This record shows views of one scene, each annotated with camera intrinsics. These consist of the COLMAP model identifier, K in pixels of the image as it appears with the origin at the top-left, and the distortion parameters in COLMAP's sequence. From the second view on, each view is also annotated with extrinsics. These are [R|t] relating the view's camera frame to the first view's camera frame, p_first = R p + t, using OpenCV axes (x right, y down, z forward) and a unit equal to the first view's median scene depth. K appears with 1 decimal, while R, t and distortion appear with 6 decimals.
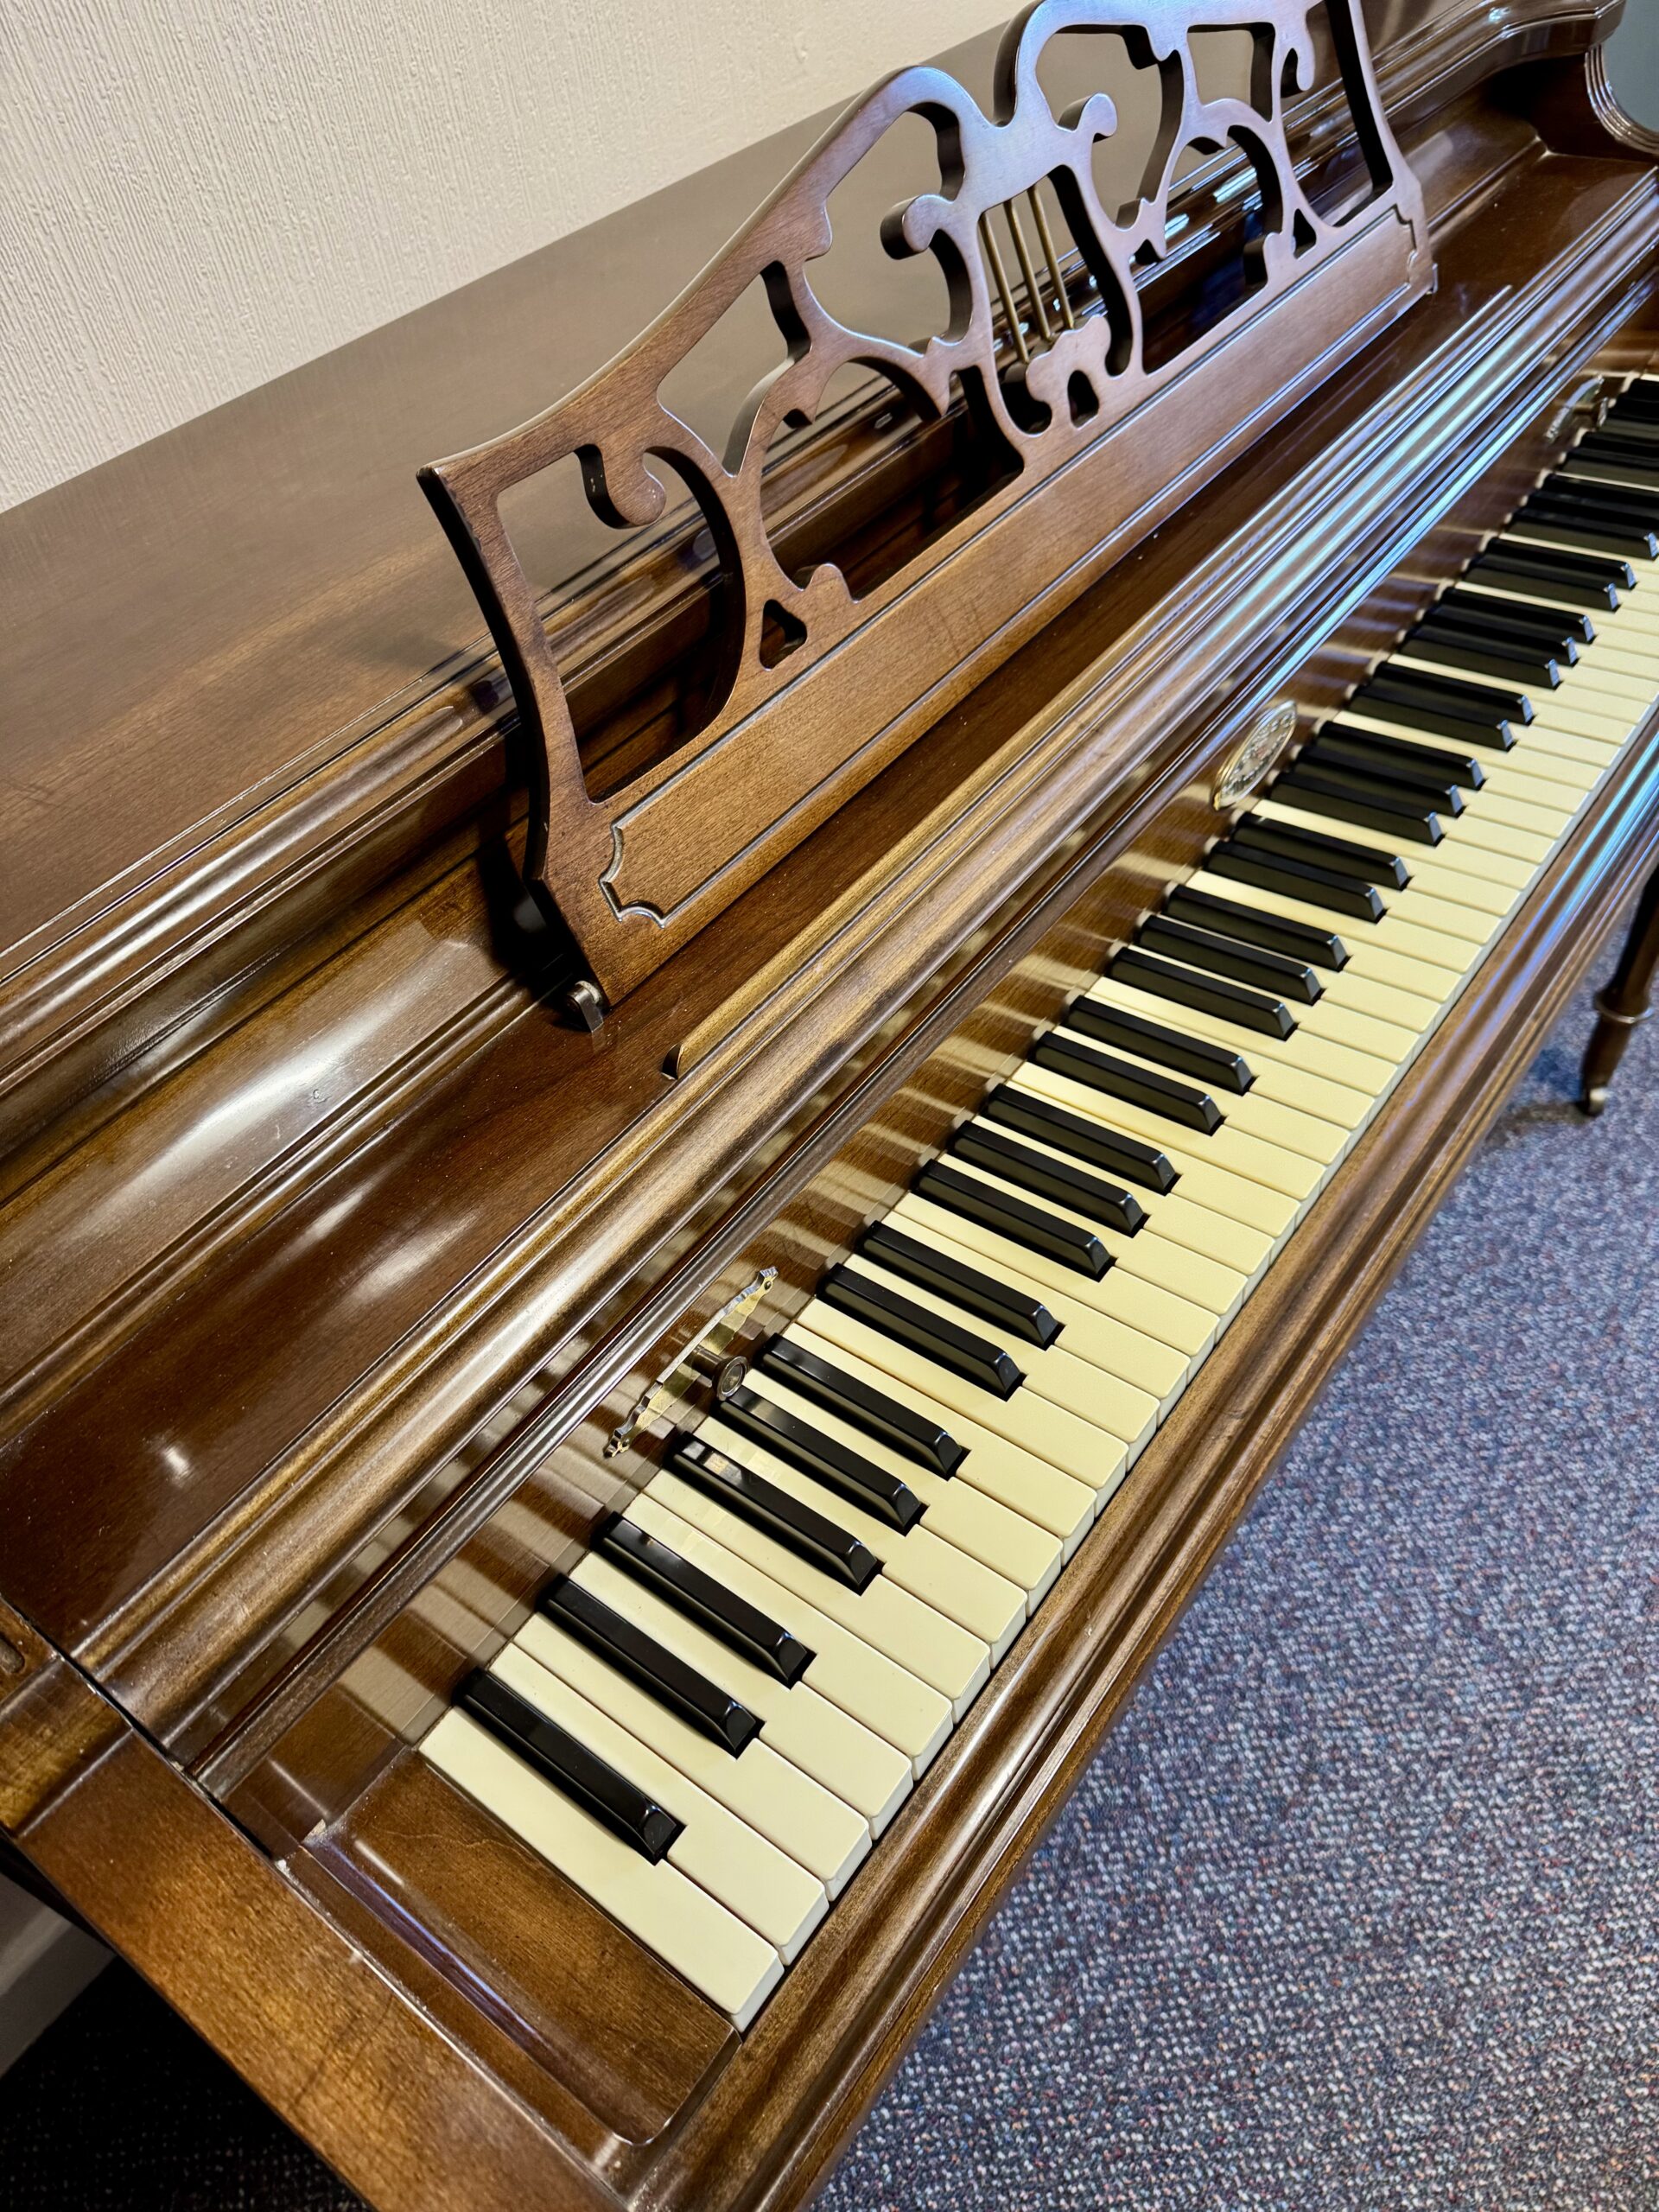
lens RADIAL K [[1602.7, 0, 827.8], [0, 1602.7, 1119.5], [0, 0, 1]] dist [-0.000346, -0.005070]
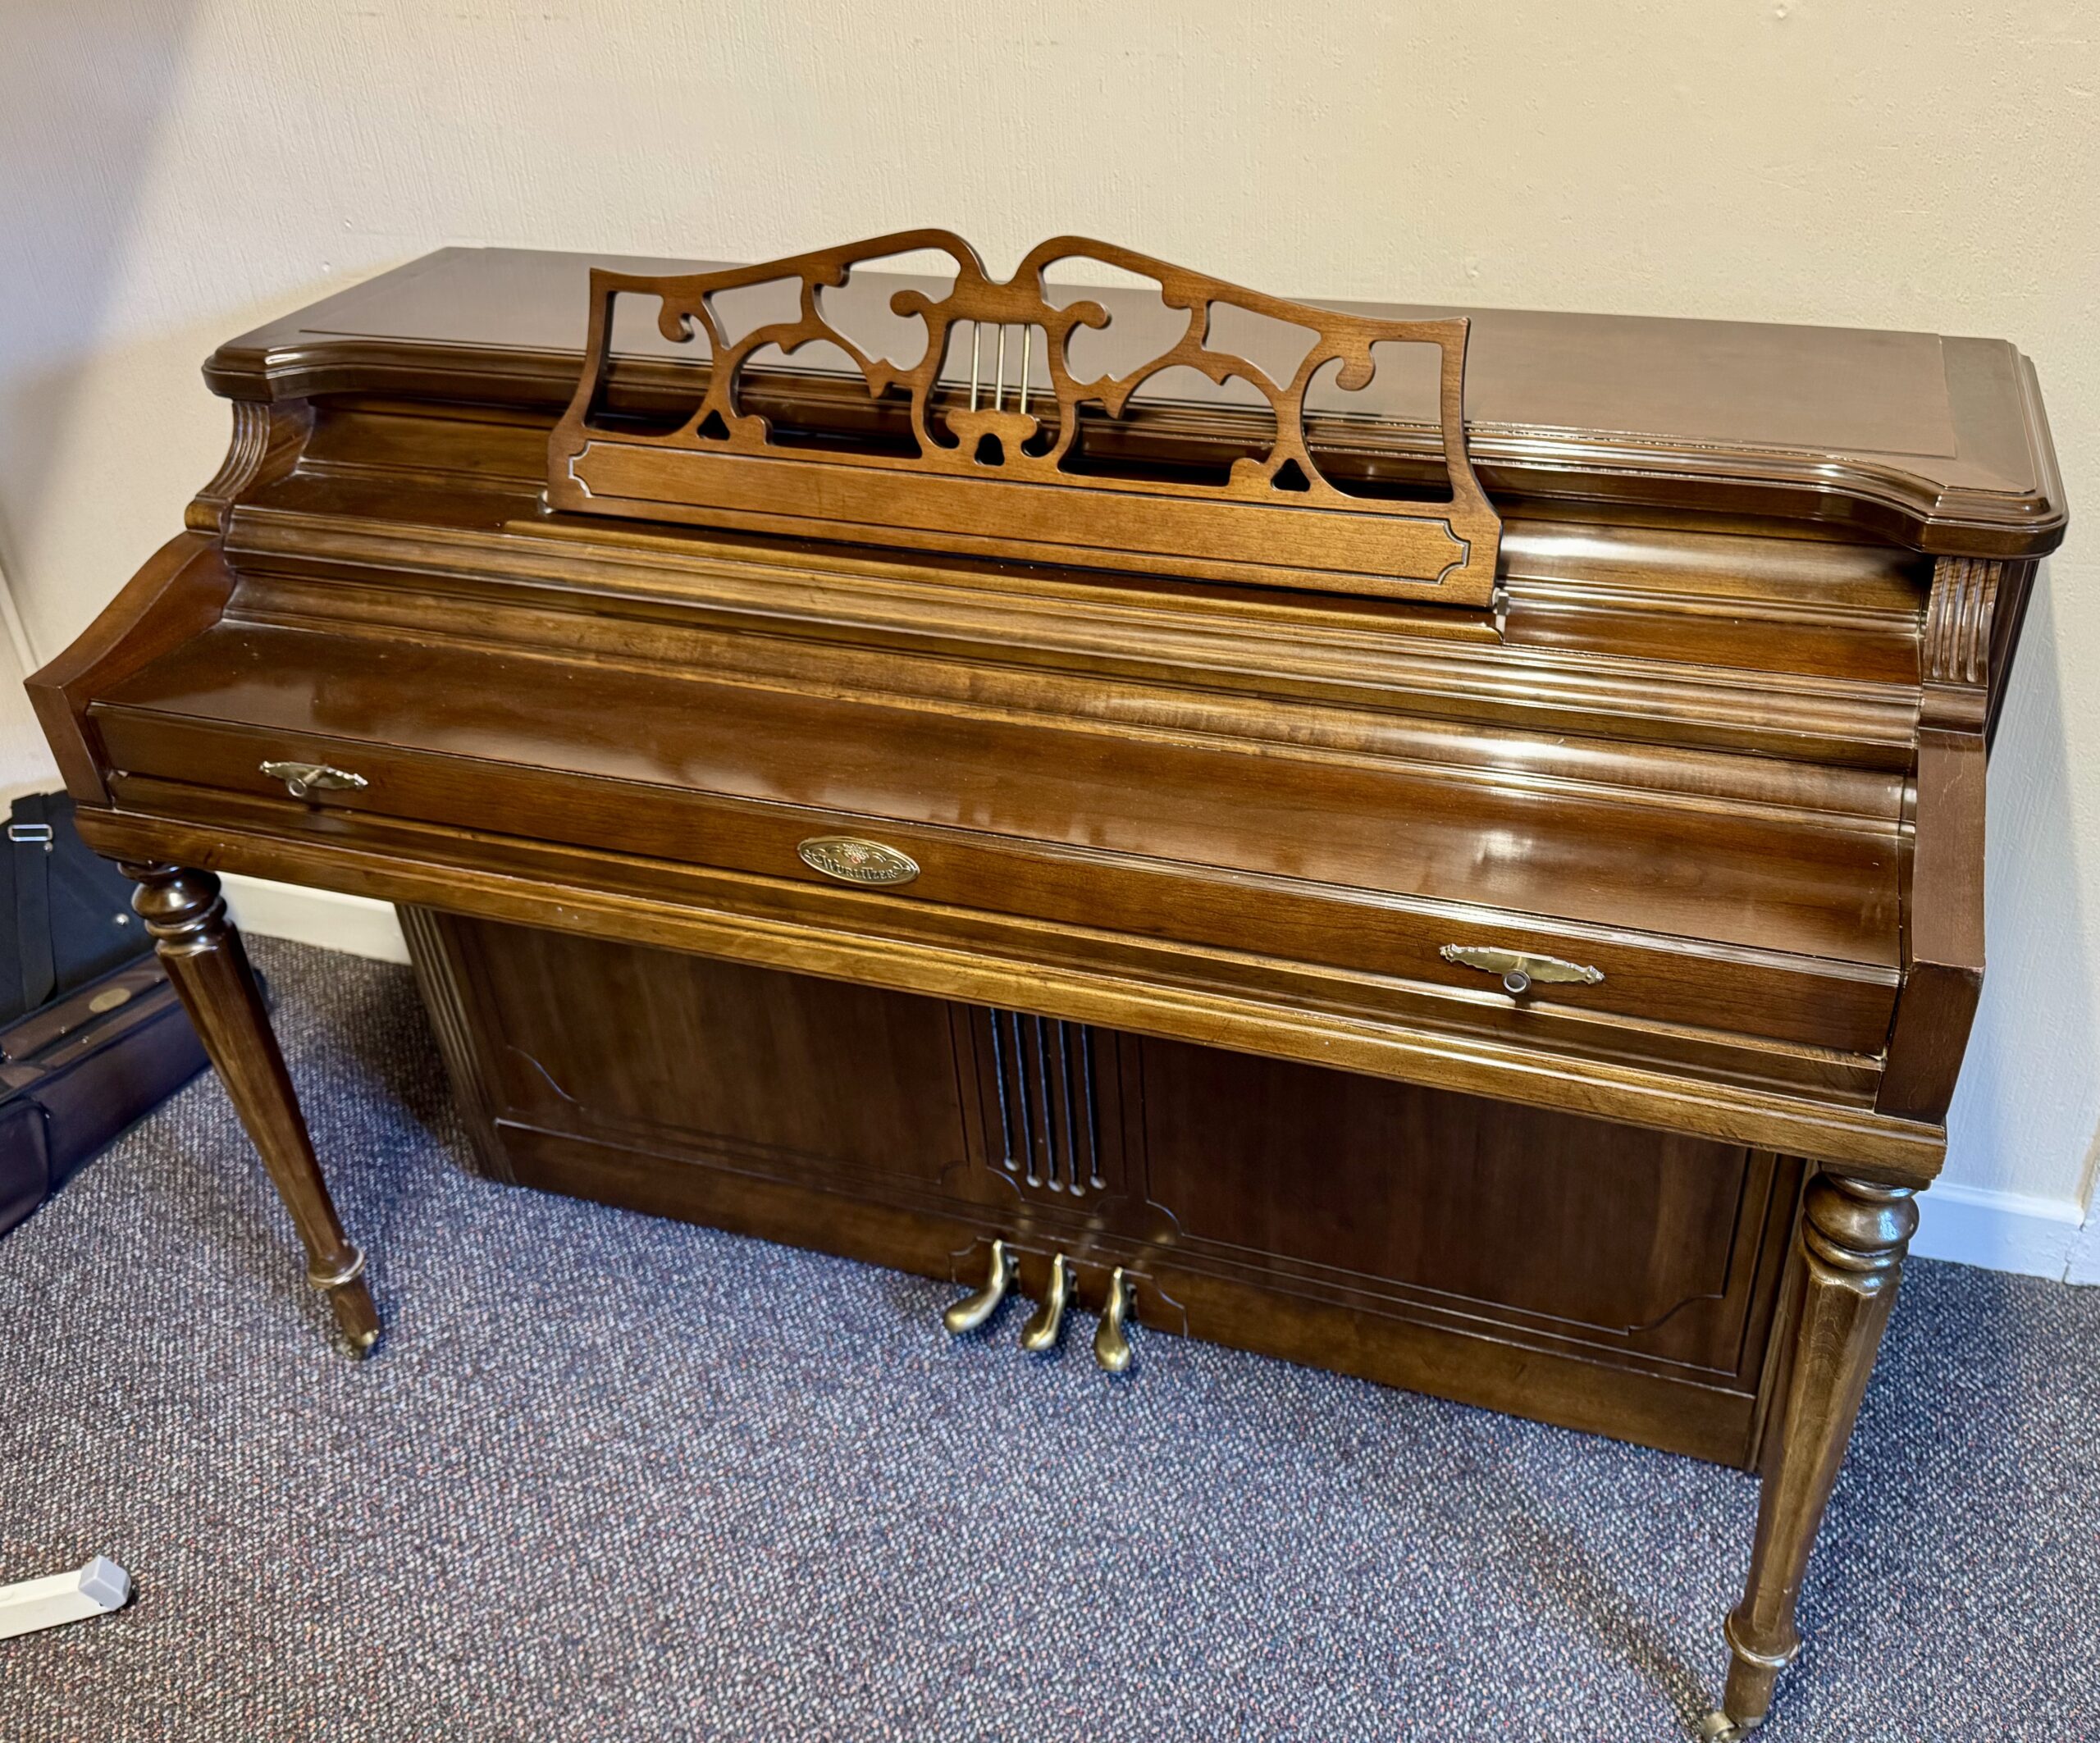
lens RADIAL K [[1773.2, 0, 1155.5], [0, 1773.2, 799.5], [0, 0, 1]] dist [0.042561, -0.079819]
pose [[0.330028, 0.551525, -0.766095, 1.156917], [-0.691068, 0.694011, 0.201925, -0.448793], [0.643045, 0.462783, 0.610184, 0.129303]]
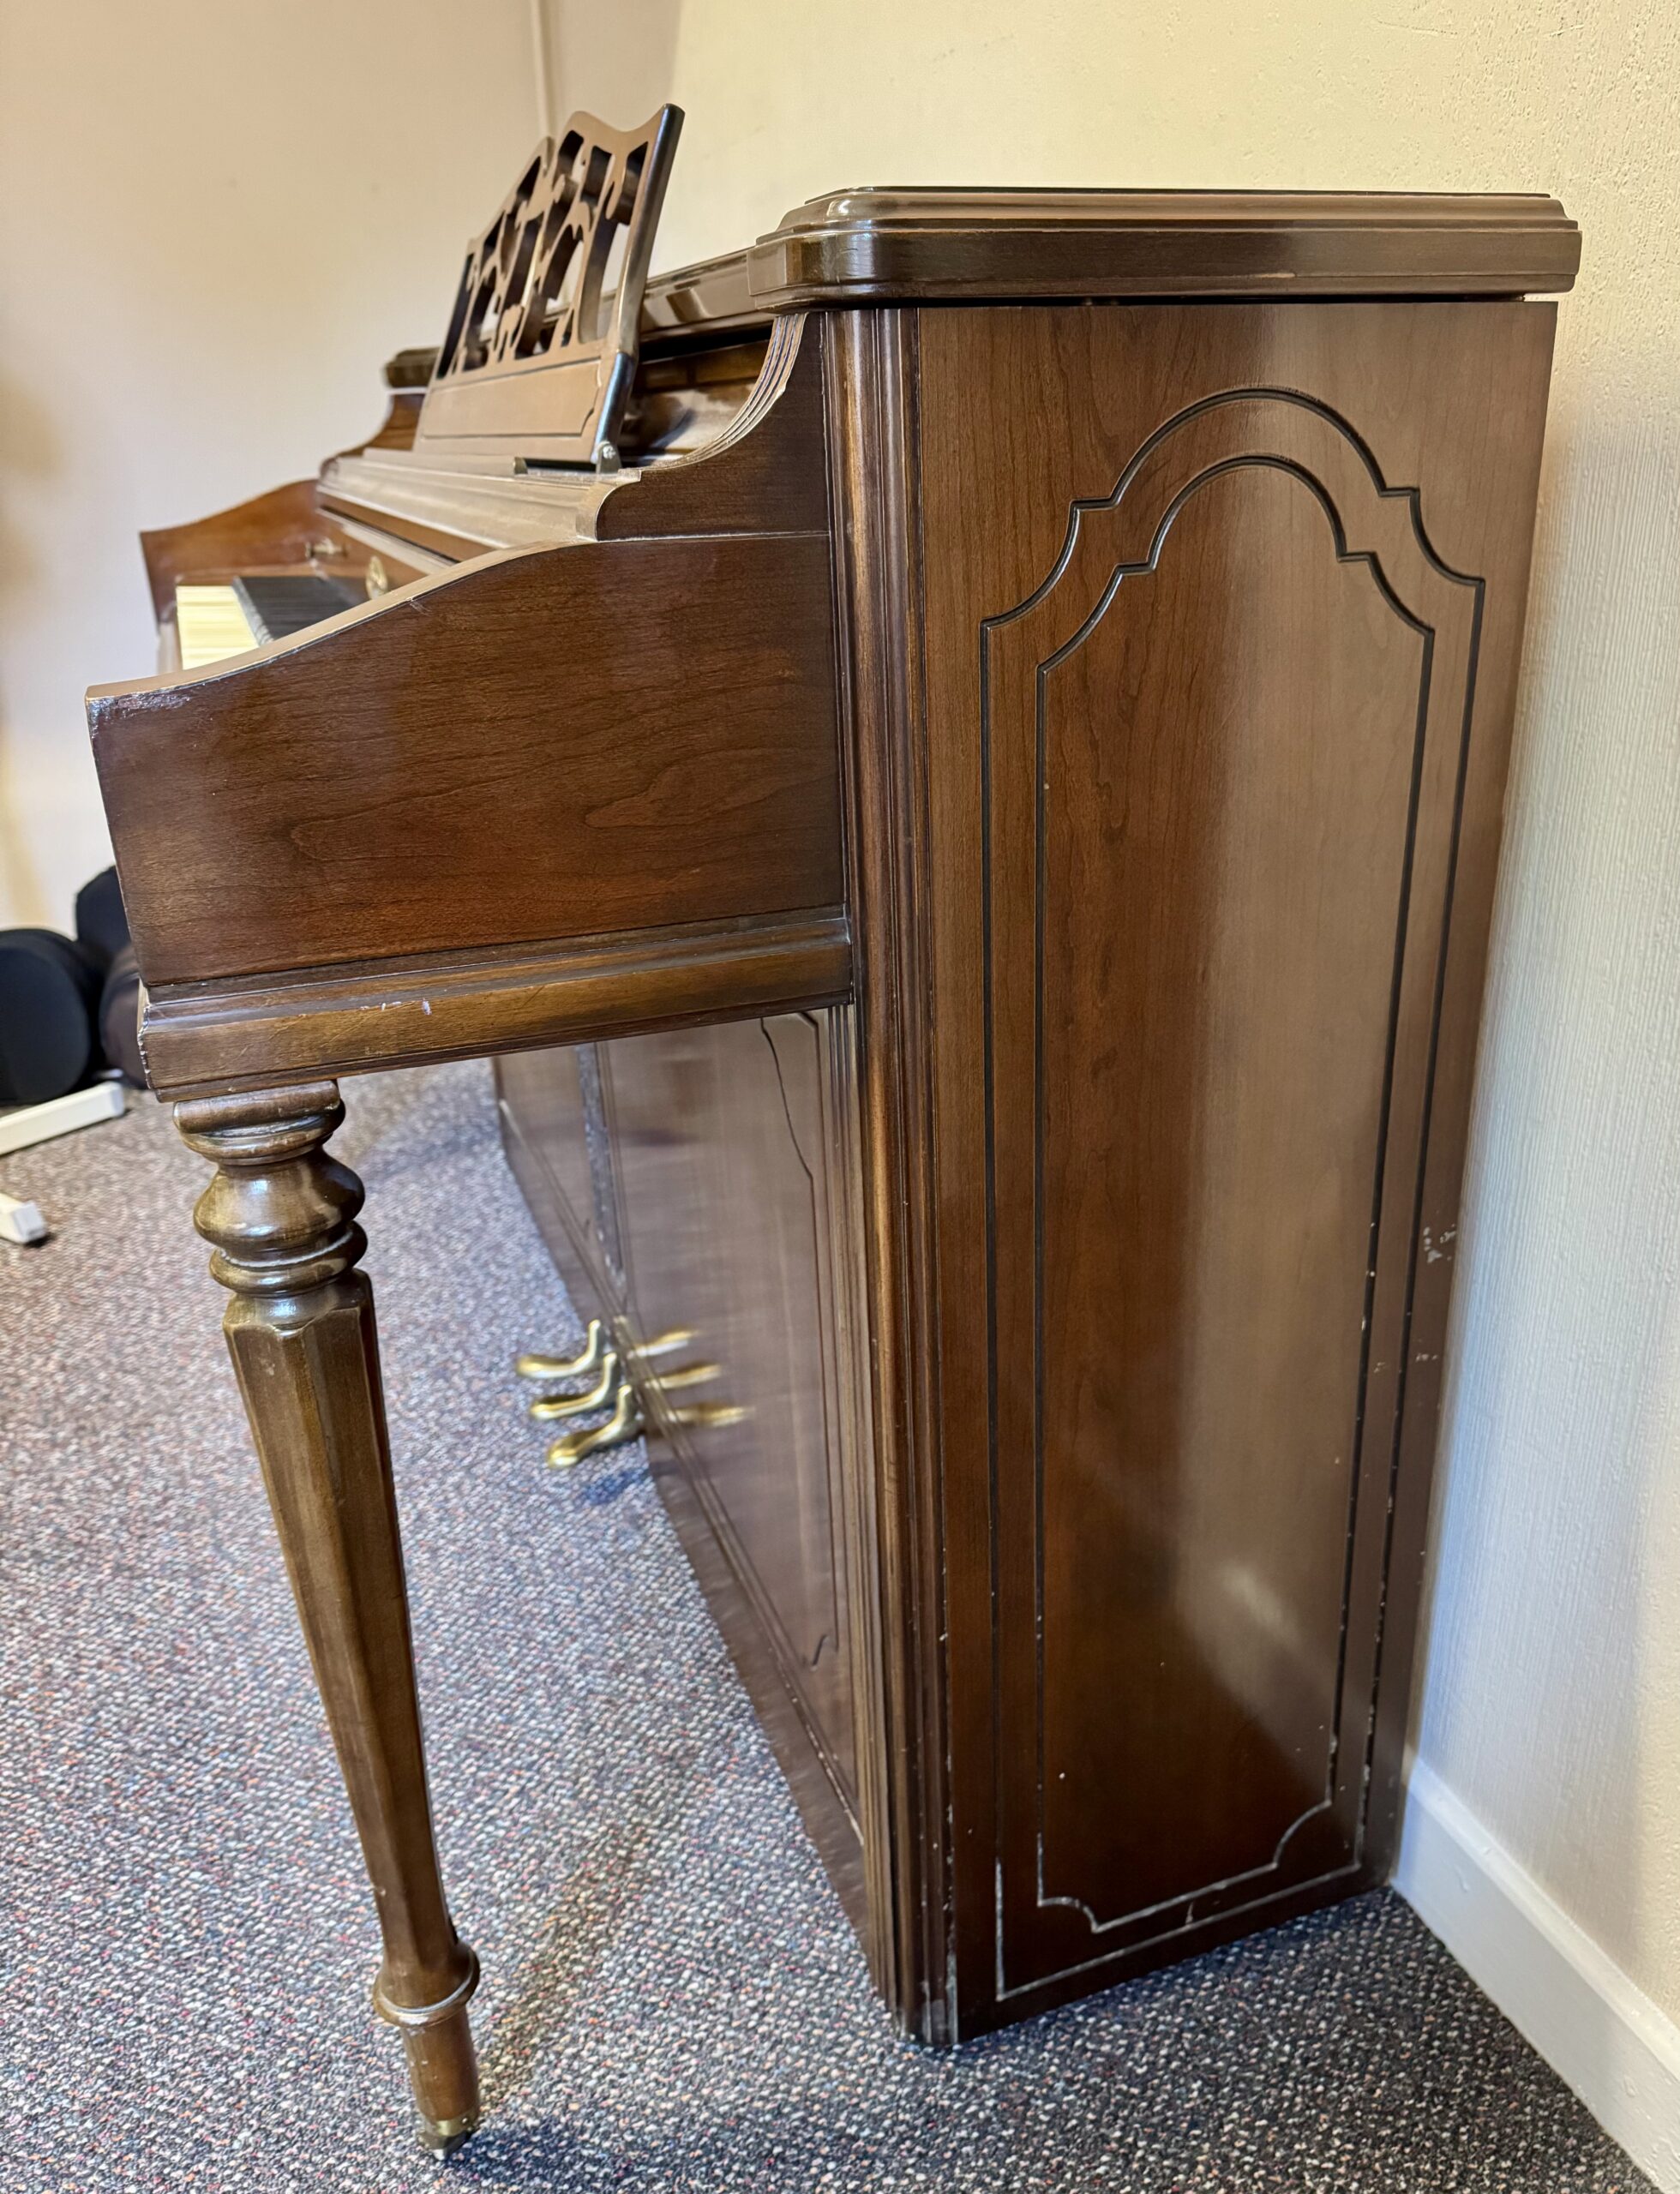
lens RADIAL K [[1718.2, 0, 900.1], [0, 1718.2, 1121.3], [0, 0, 1]] dist [0.001957, -0.003674]
pose [[-0.511935, 0.413616, -0.752890, 1.004874], [-0.585664, 0.473119, 0.658146, -0.934201], [0.628427, 0.777869, 0.000034, 1.205037]]
